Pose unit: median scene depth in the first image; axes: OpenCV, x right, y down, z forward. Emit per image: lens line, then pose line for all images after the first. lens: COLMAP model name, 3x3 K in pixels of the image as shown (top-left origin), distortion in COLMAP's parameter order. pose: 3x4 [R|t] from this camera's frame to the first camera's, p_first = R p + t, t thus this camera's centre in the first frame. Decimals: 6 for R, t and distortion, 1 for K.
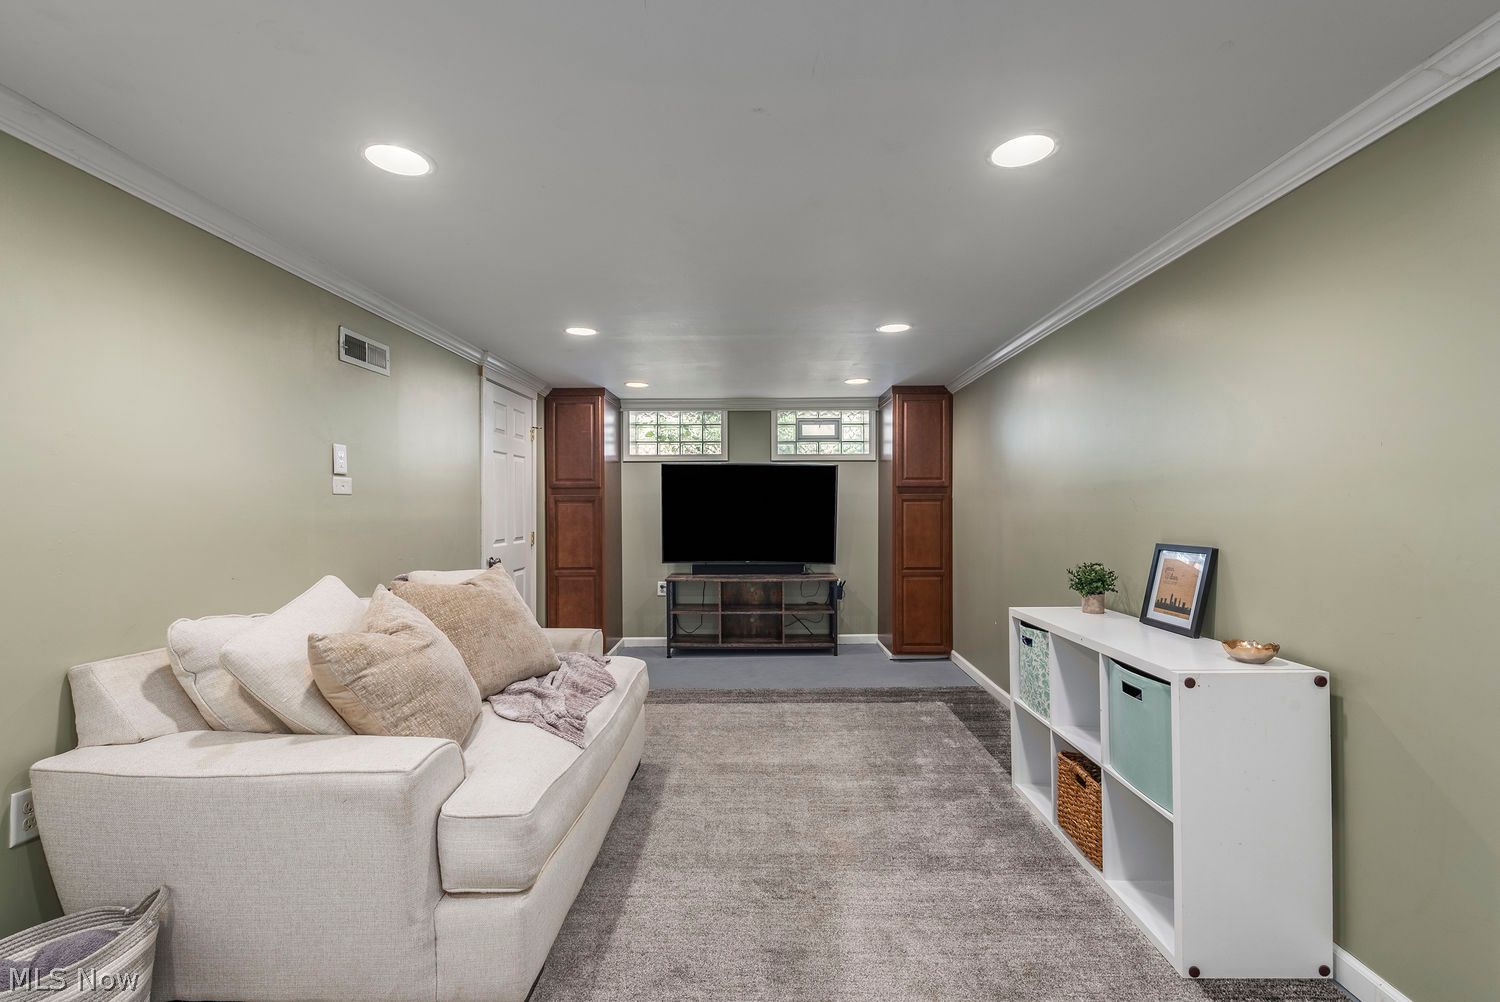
lens RADIAL K [[632.3, 0, 734.5], [0, 632.3, 499.6], [0, 0, 1]] dist [0.001571, -0.004019]
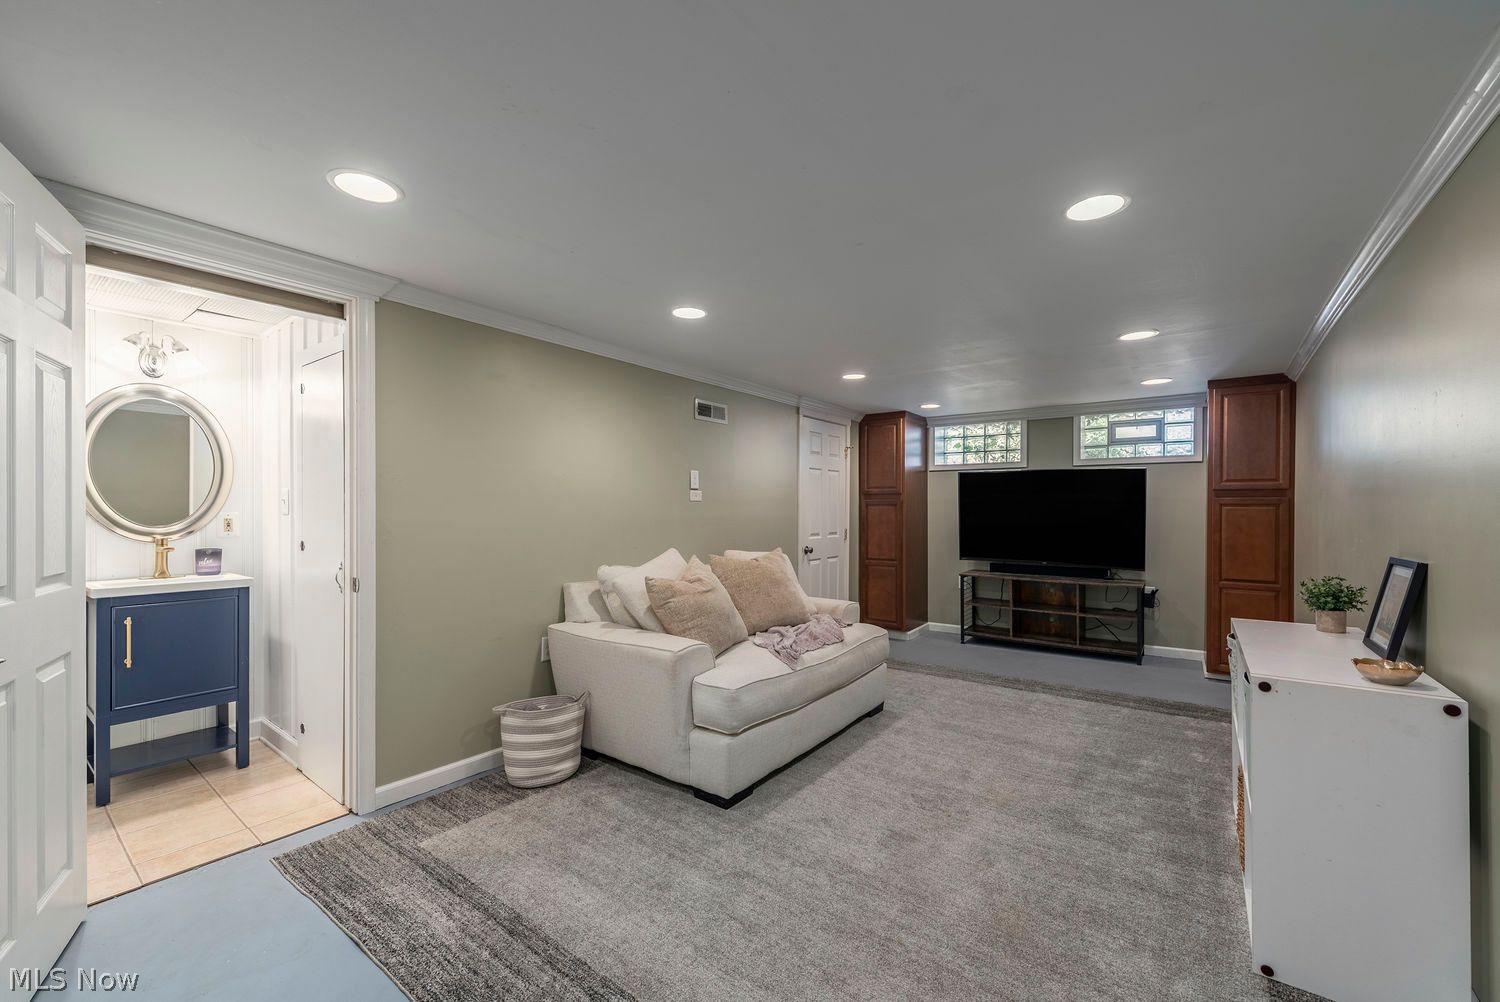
lens RADIAL K [[596.1, 0, 753.1], [0, 596.1, 495.3], [0, 0, 1]] dist [0.009716, -0.004124]
pose [[0.819466, -0.006876, -0.573086, 0.243670], [0.000509, 0.999936, -0.011268, -0.004036], [0.573127, 0.008942, 0.819418, -0.111662]]
